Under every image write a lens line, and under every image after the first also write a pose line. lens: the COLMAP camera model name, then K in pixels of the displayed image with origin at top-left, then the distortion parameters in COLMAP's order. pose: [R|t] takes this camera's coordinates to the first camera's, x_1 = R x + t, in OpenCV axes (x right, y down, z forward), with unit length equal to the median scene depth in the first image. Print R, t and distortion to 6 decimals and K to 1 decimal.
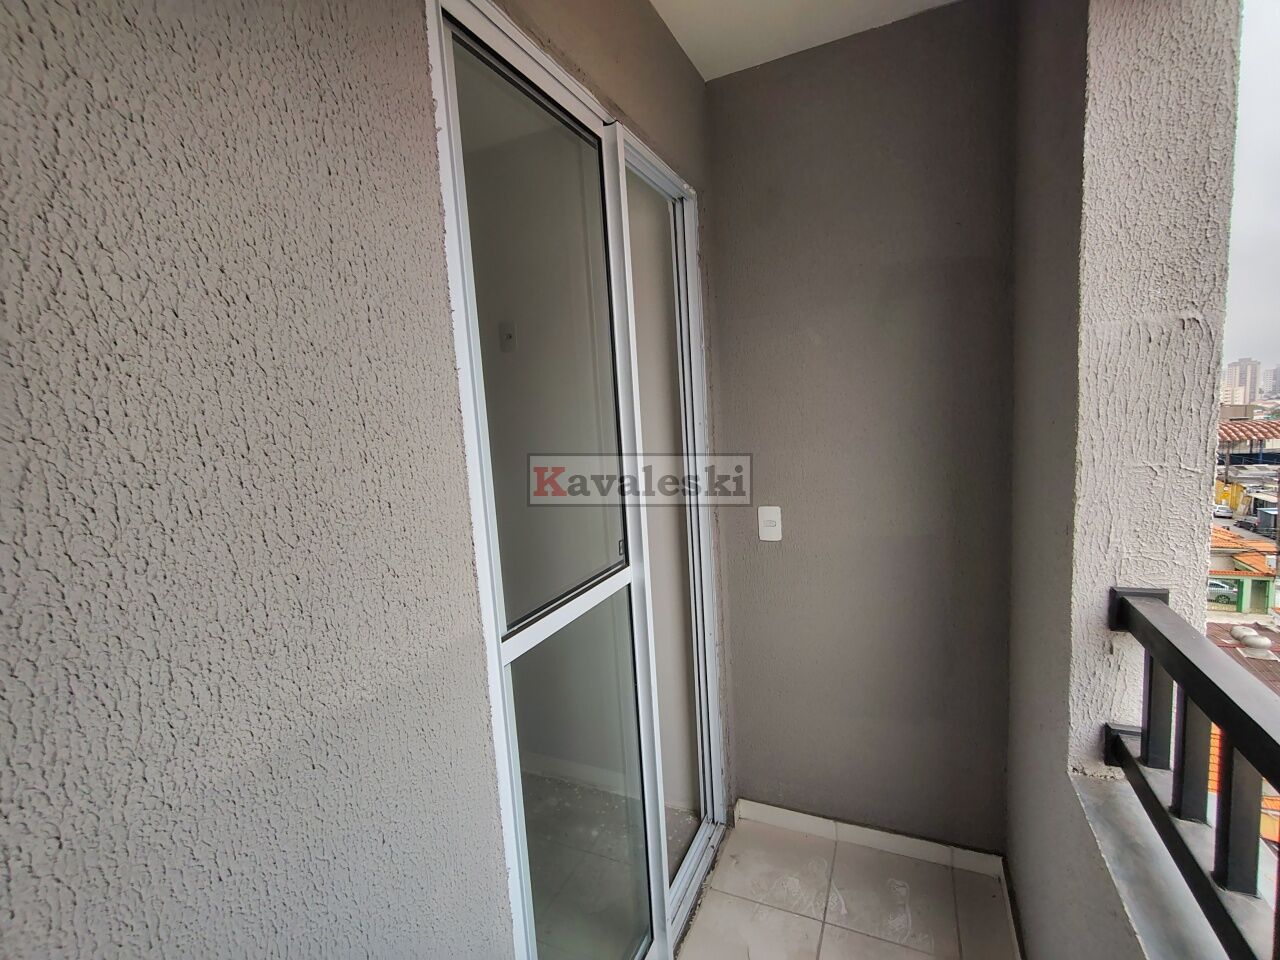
lens RADIAL K [[581.3, 0, 645.6], [0, 581.3, 480.4], [0, 0, 1]] dist [-0.008406, 0.005199]
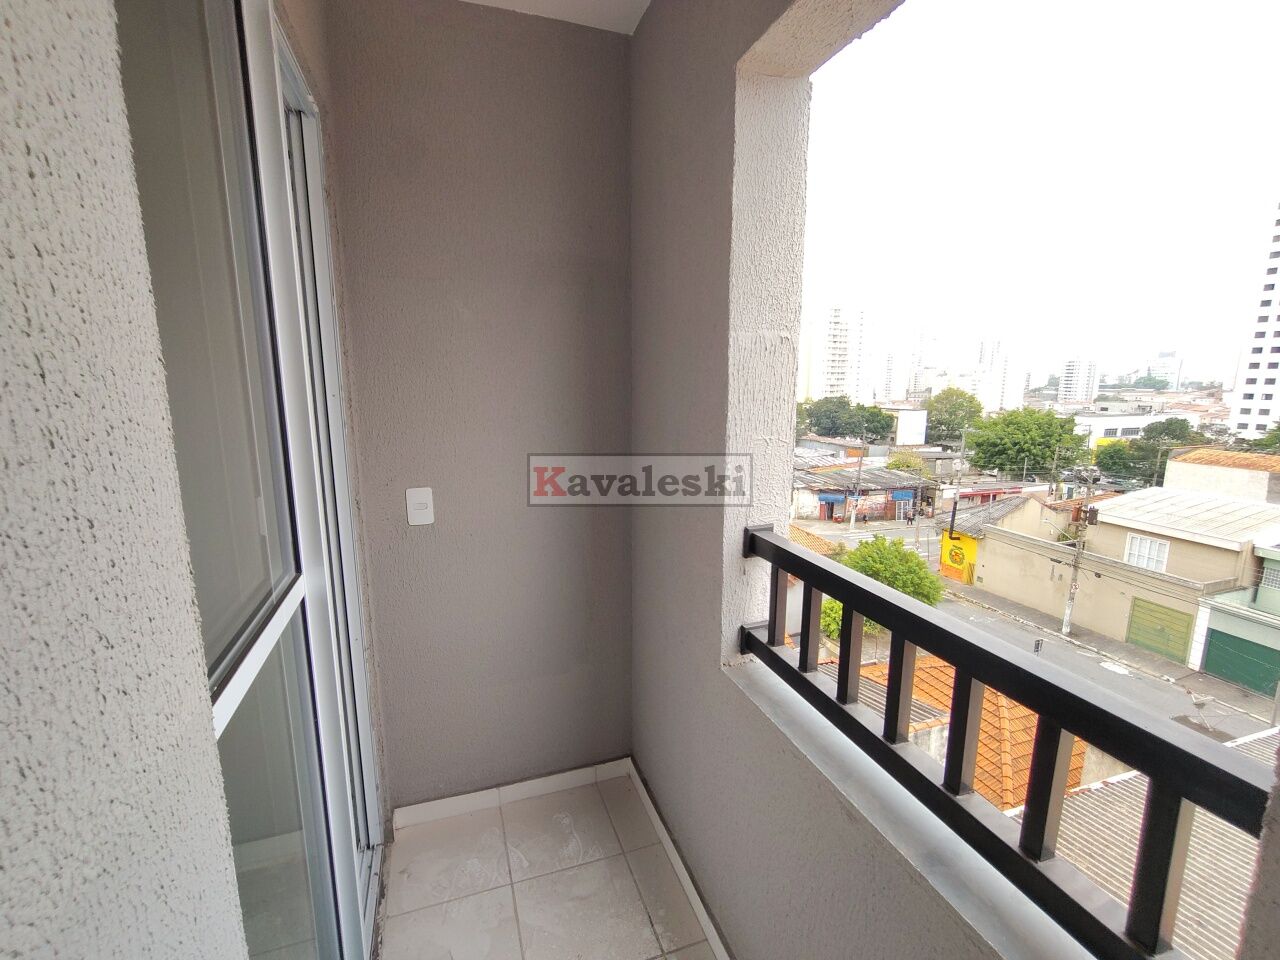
lens RADIAL K [[581.3, 0, 626.6], [0, 581.3, 480.2], [0, 0, 1]] dist [-0.008406, 0.005199]
pose [[0.726819, -0.060565, 0.684154, -0.347353], [0.034706, 0.998071, 0.051485, -0.007661], [-0.685952, -0.013676, 0.727518, 0.190808]]
